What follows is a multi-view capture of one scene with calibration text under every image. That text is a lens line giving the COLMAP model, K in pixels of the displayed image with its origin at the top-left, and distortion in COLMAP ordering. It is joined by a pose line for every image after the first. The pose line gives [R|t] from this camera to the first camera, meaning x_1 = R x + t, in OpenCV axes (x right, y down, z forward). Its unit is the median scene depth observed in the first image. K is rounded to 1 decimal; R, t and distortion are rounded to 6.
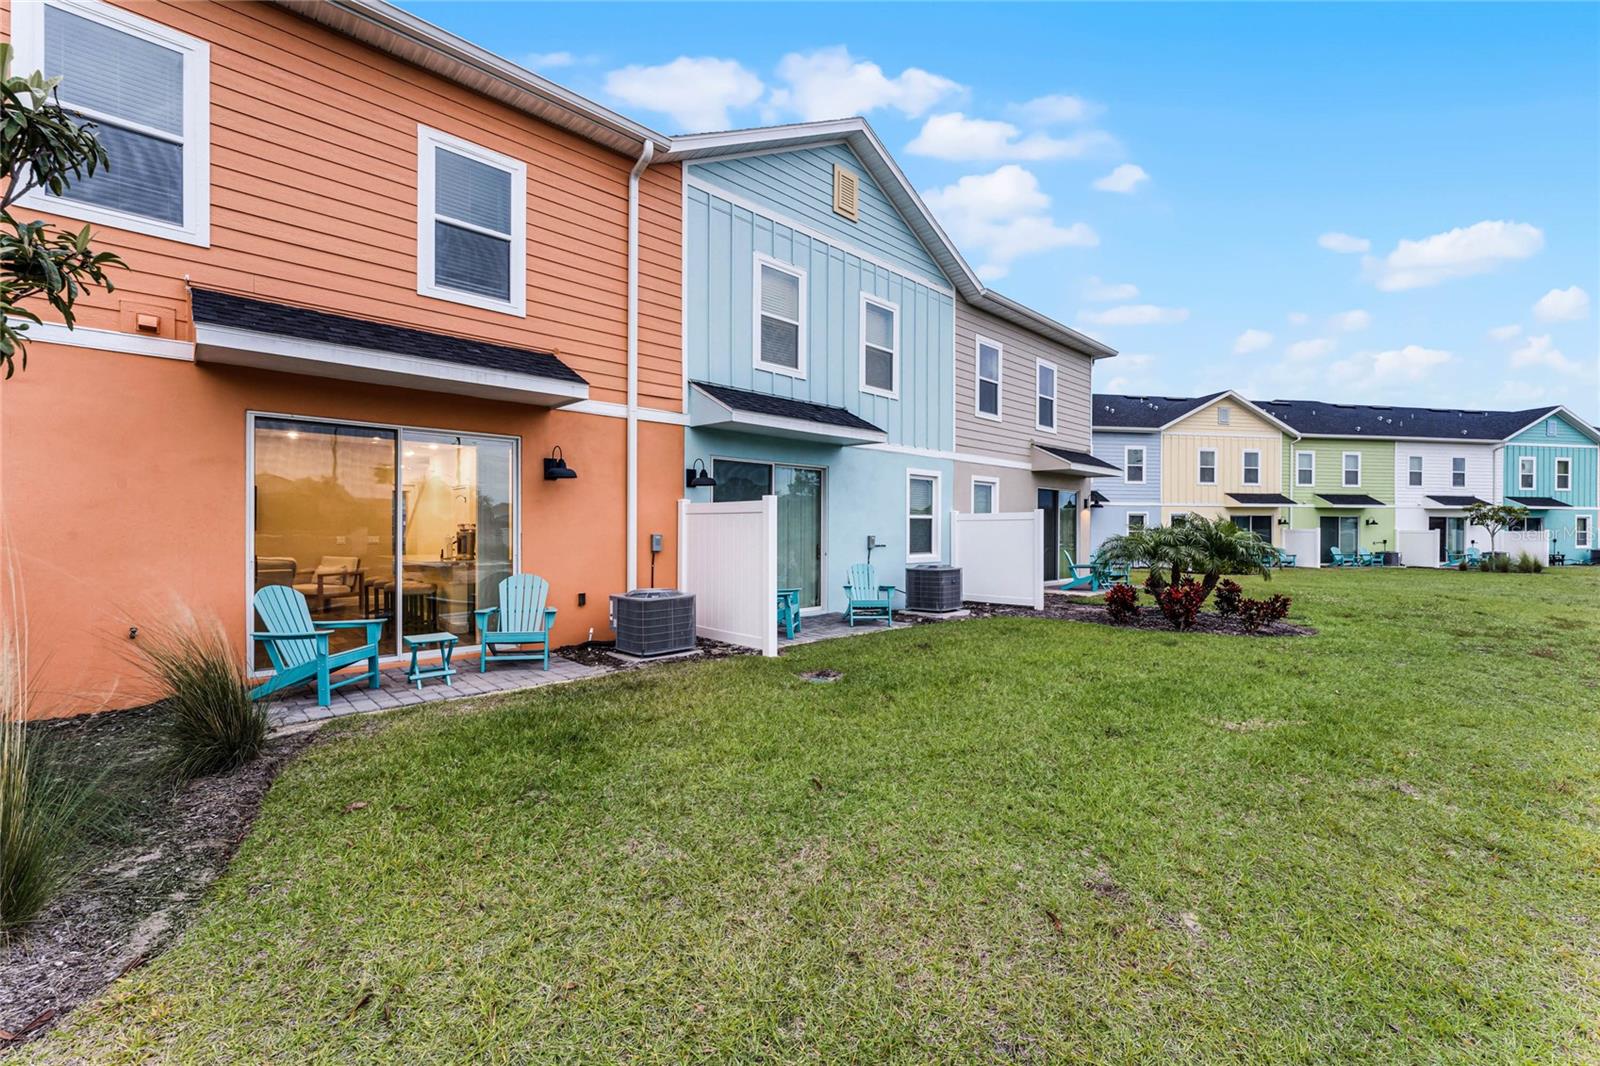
lens RADIAL K [[658.6, 0, 800.3], [0, 658.6, 531.1], [0, 0, 1]] dist [-0.006502, 0.001055]
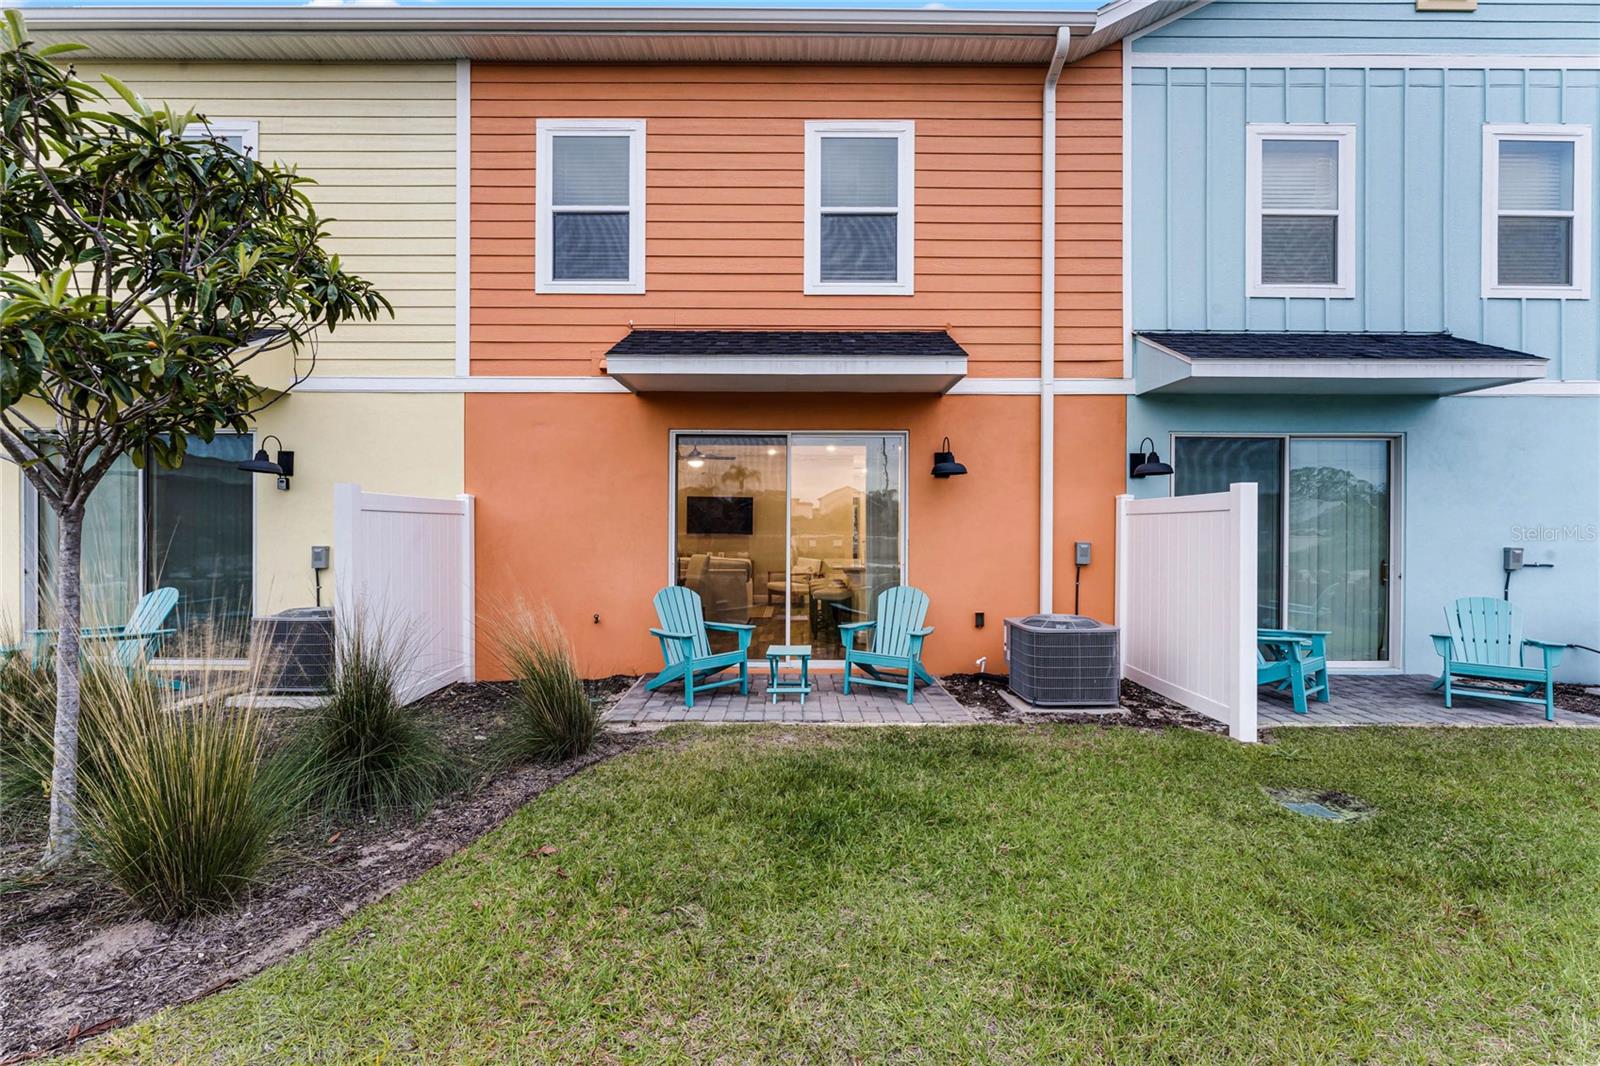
lens RADIAL K [[658.6, 0, 800.3], [0, 658.6, 531.1], [0, 0, 1]] dist [-0.006502, 0.001055]
pose [[0.723599, 0.000108, -0.690220, 0.079275], [-0.003353, 0.999989, -0.003360, -0.004566], [0.690212, 0.004746, 0.723592, 0.253254]]
